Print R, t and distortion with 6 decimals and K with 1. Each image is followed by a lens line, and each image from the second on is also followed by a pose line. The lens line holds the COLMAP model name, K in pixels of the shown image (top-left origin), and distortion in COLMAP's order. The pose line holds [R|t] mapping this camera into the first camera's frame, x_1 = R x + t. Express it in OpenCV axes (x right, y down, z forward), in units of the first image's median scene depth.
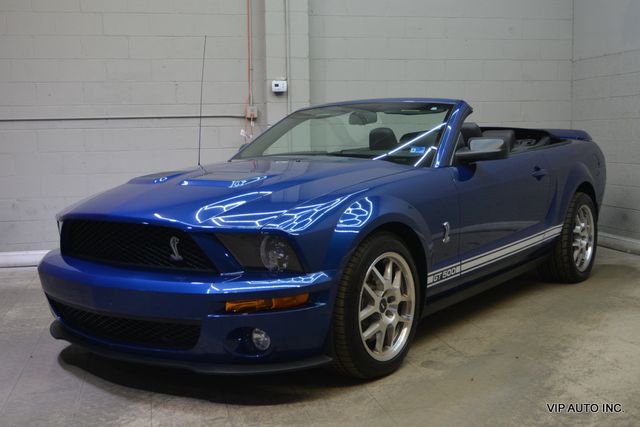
lens RADIAL K [[773.0, 0, 320.0], [0, 773.0, 213.5], [0, 0, 1]] dist [-0.005985, -0.001451]
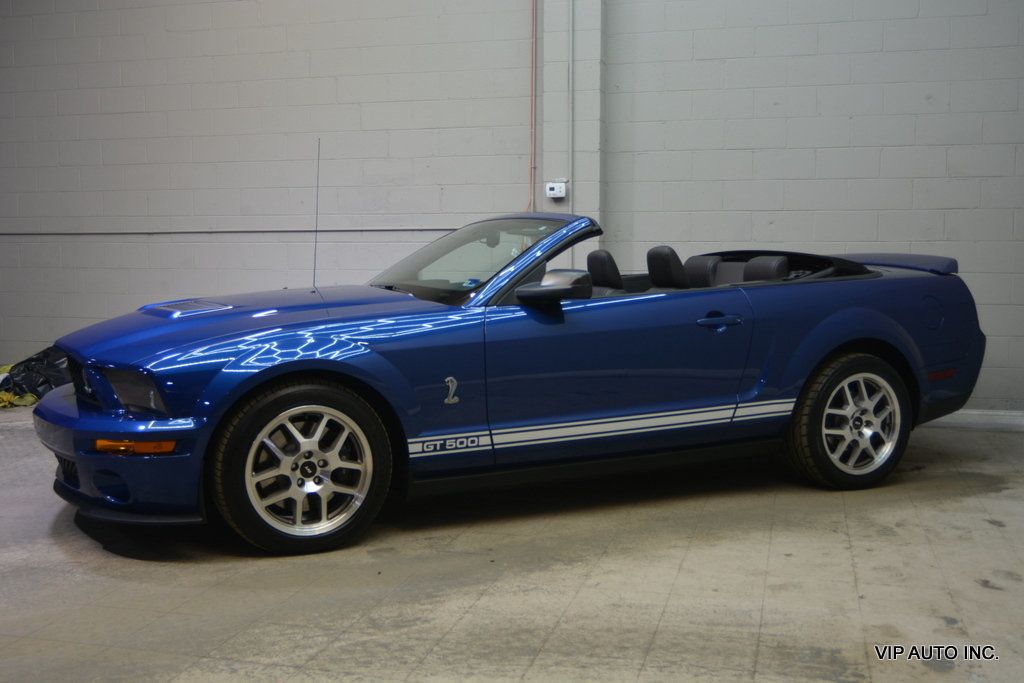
lens RADIAL K [[1119.2, 0, 512.0], [0, 1119.2, 341.5], [0, 0, 1]] dist [-0.004795, -0.005654]
pose [[0.886031, 0.056592, -0.460159, 0.621795], [-0.062094, 0.998065, 0.003186, -0.027063], [0.459449, 0.025750, 0.887831, 0.024544]]
